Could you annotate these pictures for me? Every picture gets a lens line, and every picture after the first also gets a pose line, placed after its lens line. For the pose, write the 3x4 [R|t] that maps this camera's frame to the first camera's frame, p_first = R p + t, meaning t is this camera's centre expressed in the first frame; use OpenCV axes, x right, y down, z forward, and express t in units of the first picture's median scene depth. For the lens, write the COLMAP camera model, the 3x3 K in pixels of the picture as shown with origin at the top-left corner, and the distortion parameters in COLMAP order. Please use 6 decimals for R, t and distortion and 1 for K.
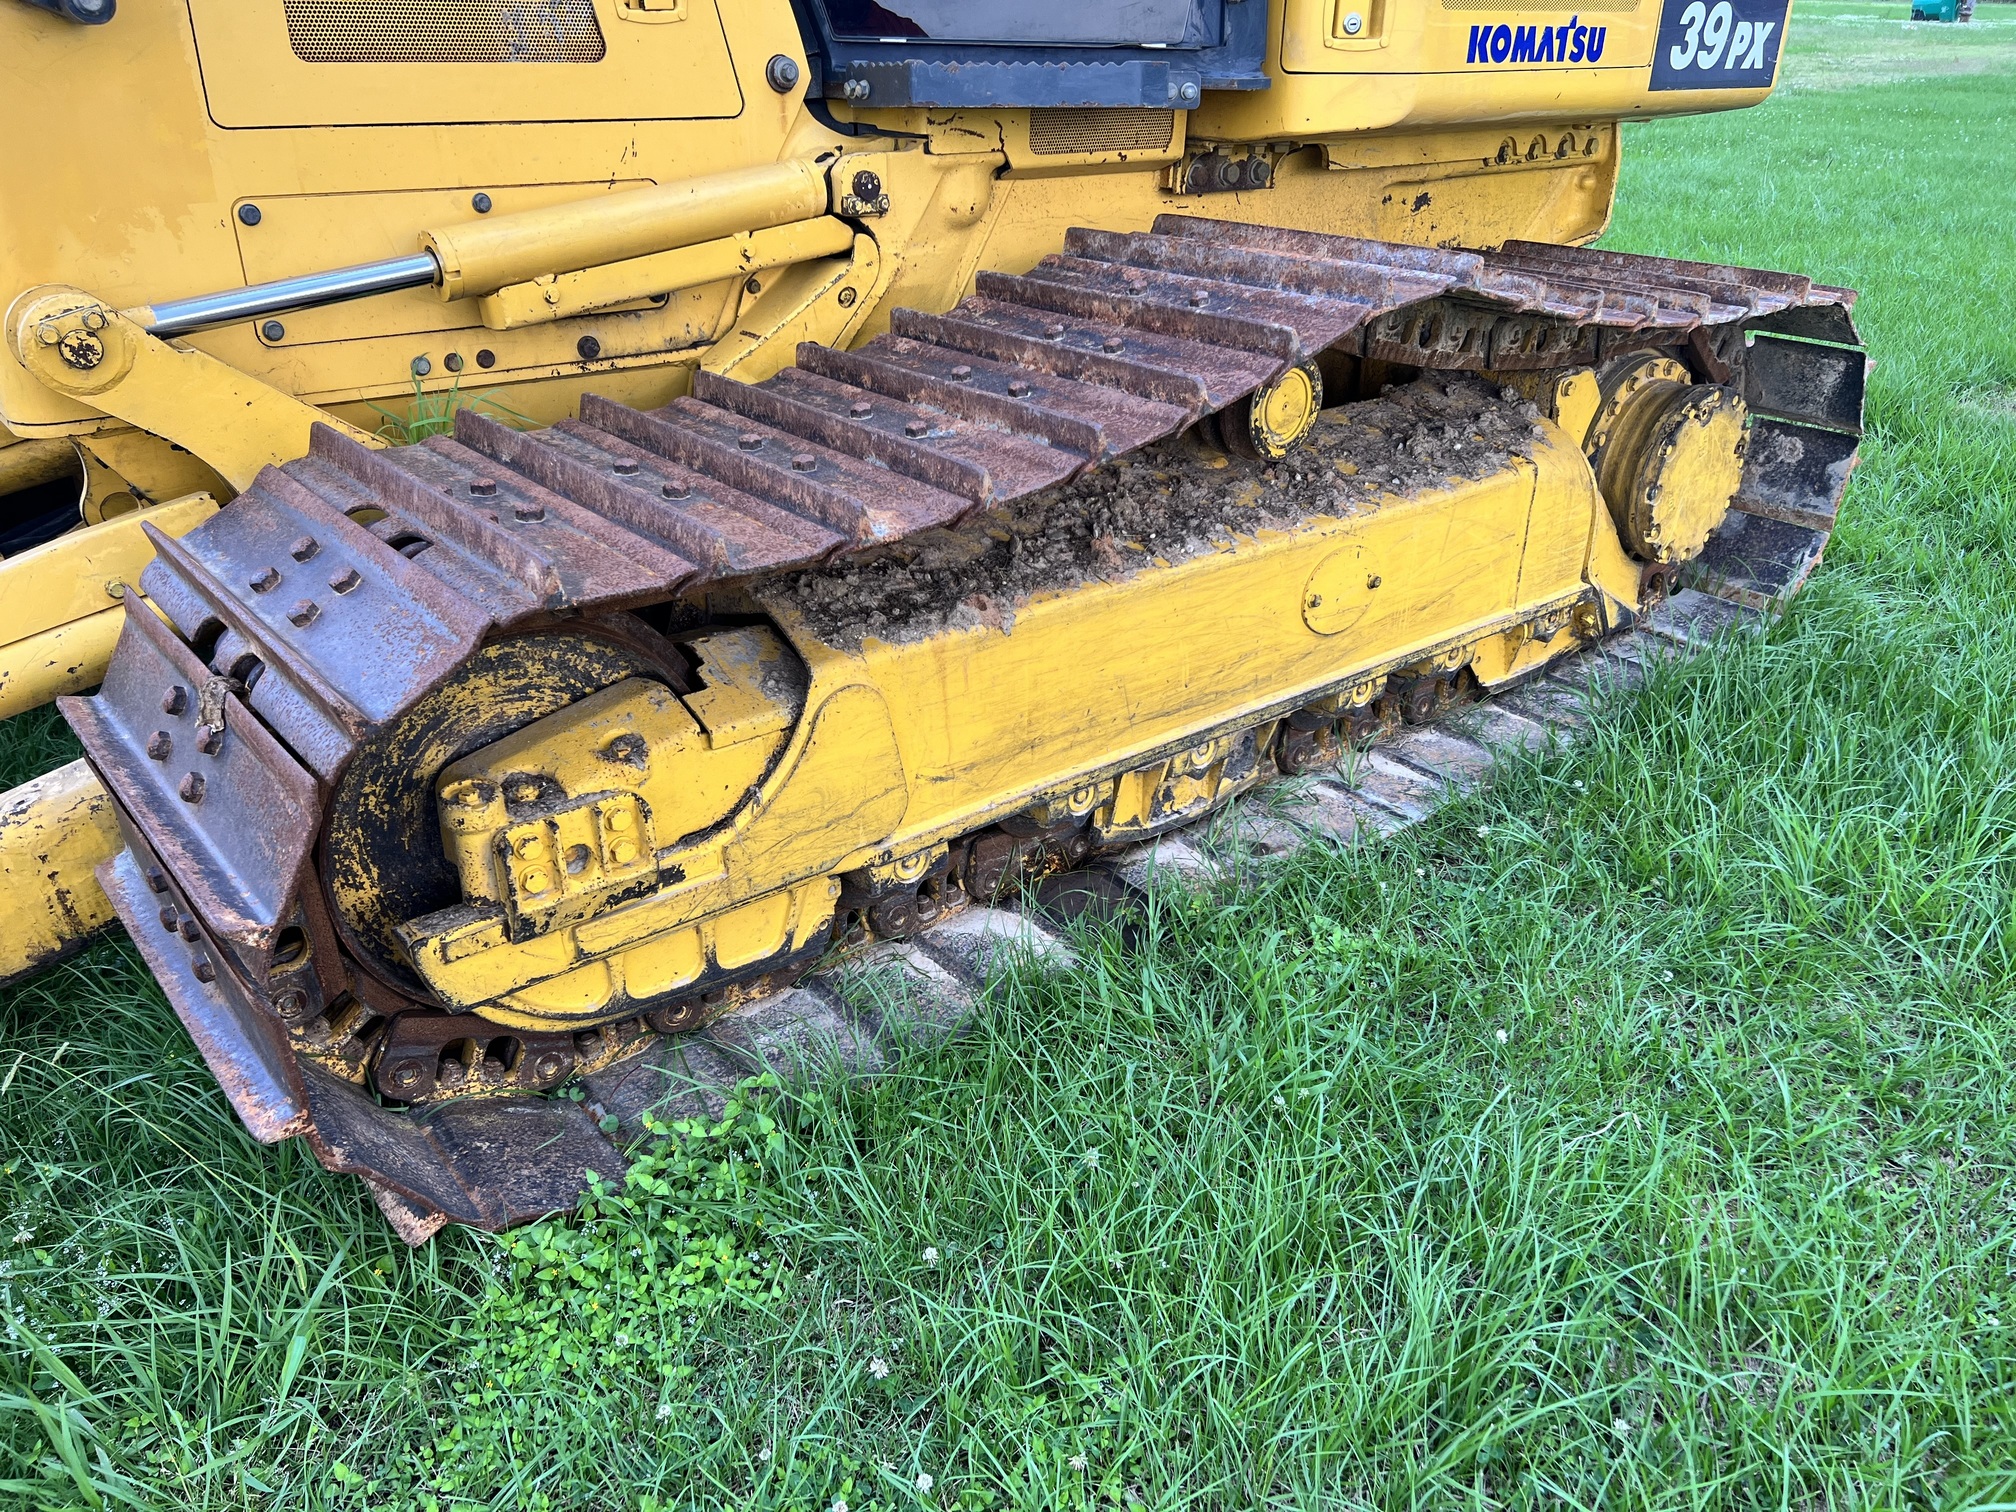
lens RADIAL K [[1517.8, 0, 1027.4], [0, 1517.8, 759.8], [0, 0, 1]] dist [0.052837, -0.062804]
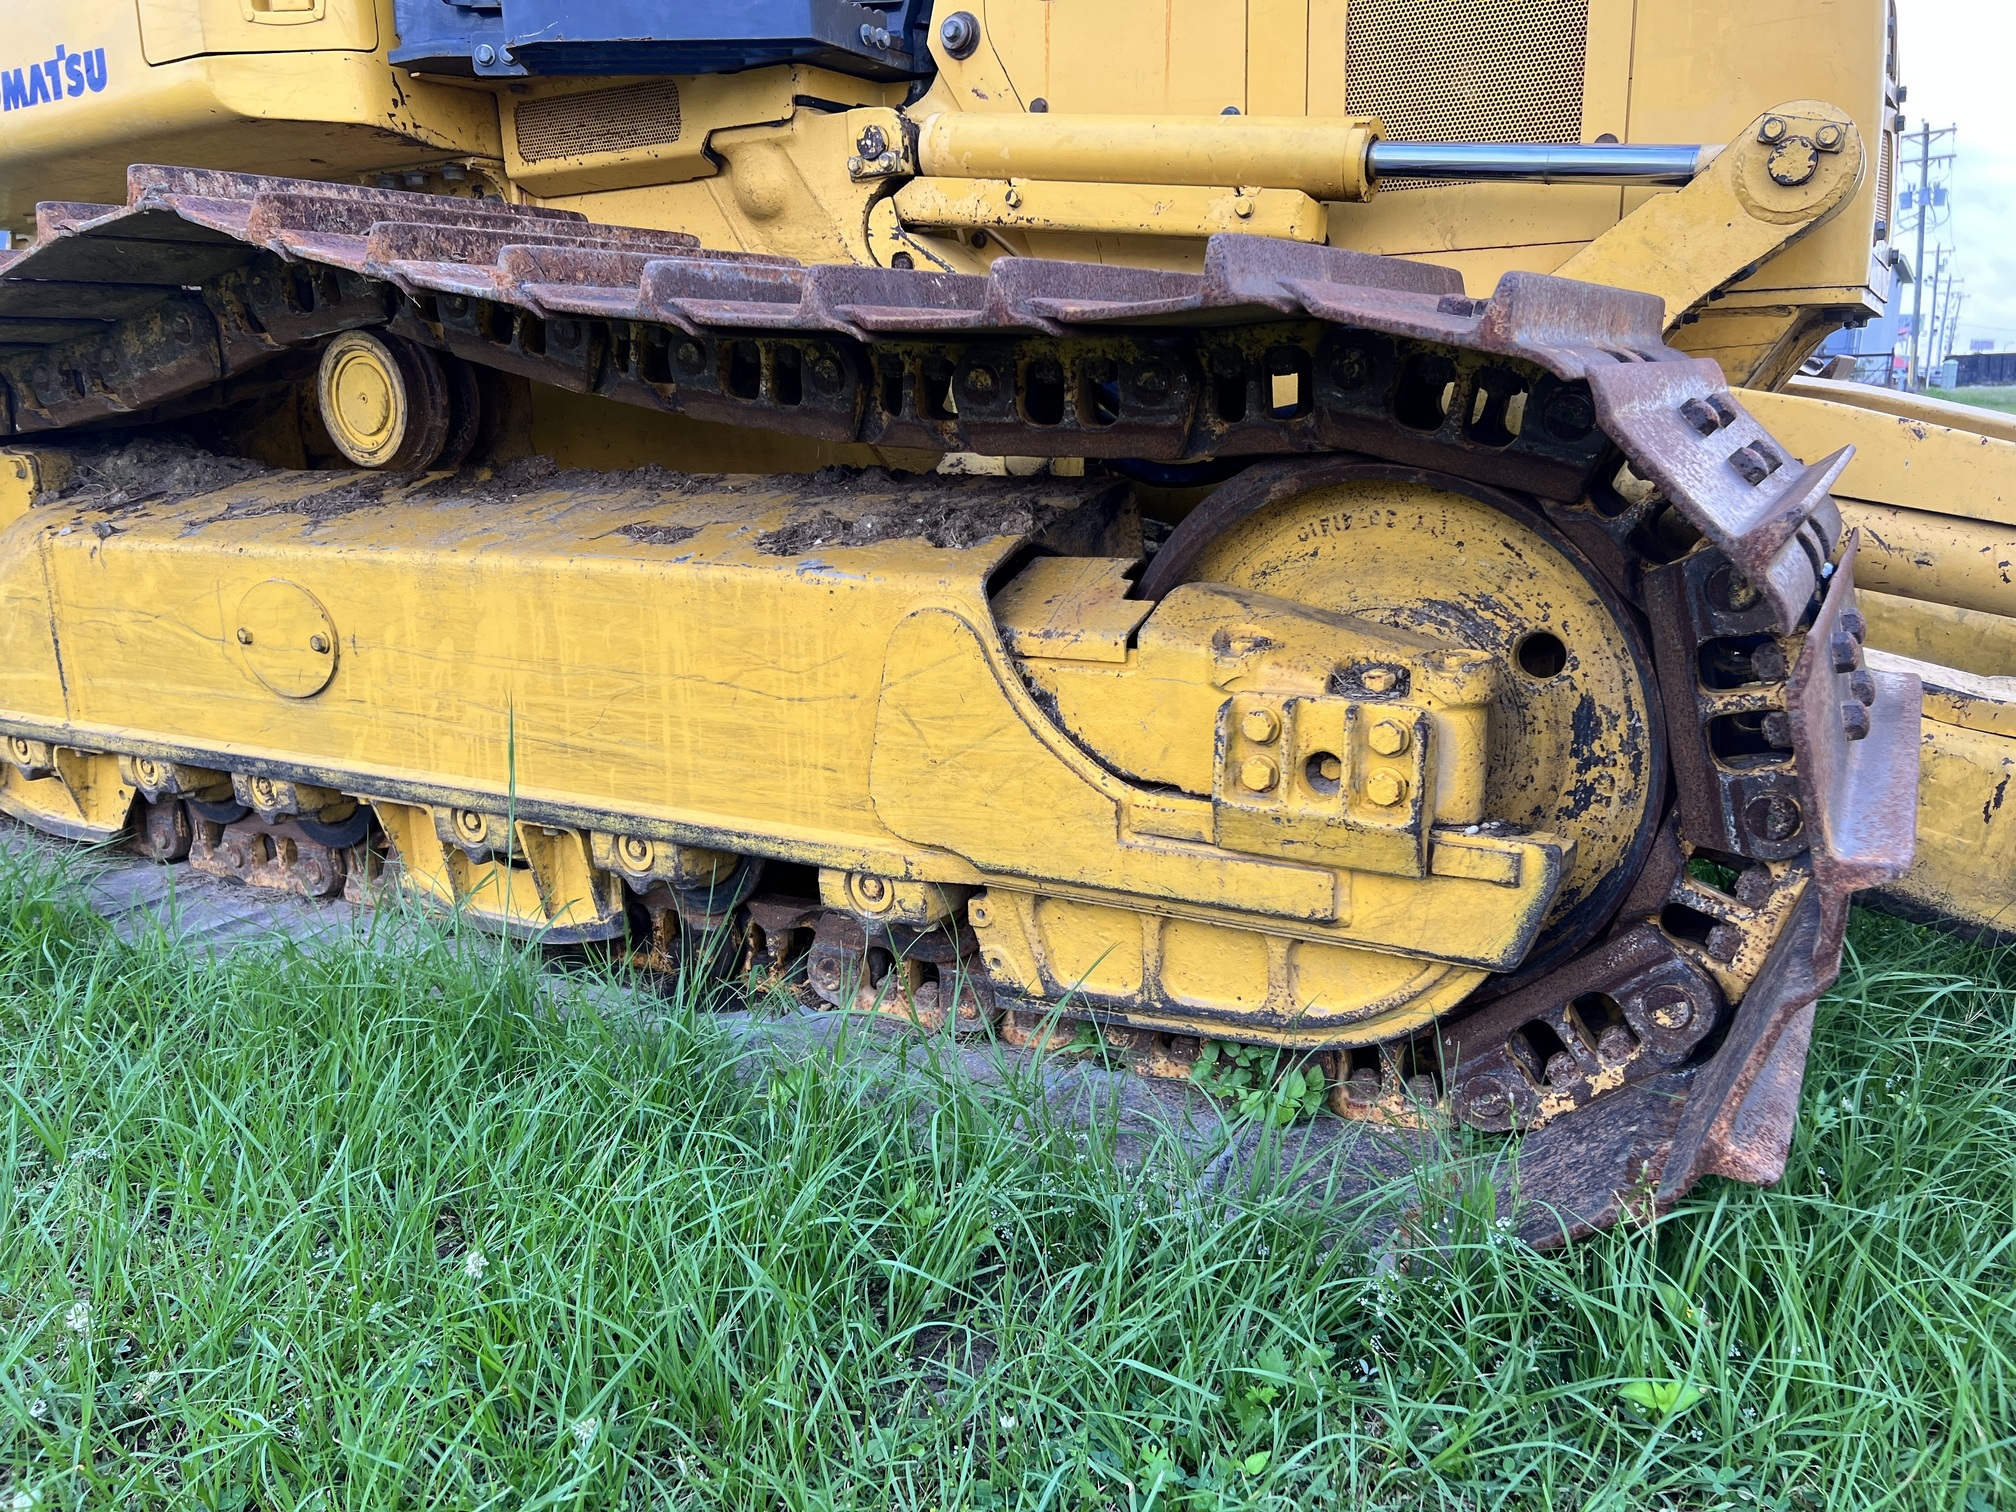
lens RADIAL K [[1504.2, 0, 996.4], [0, 1504.2, 759.0], [0, 0, 1]] dist [0.070543, -0.078885]
pose [[0.335413, 0.199674, -0.920667, 1.826835], [-0.383592, 0.921544, 0.060115, -0.497418], [0.860439, 0.332997, 0.385691, 1.666343]]
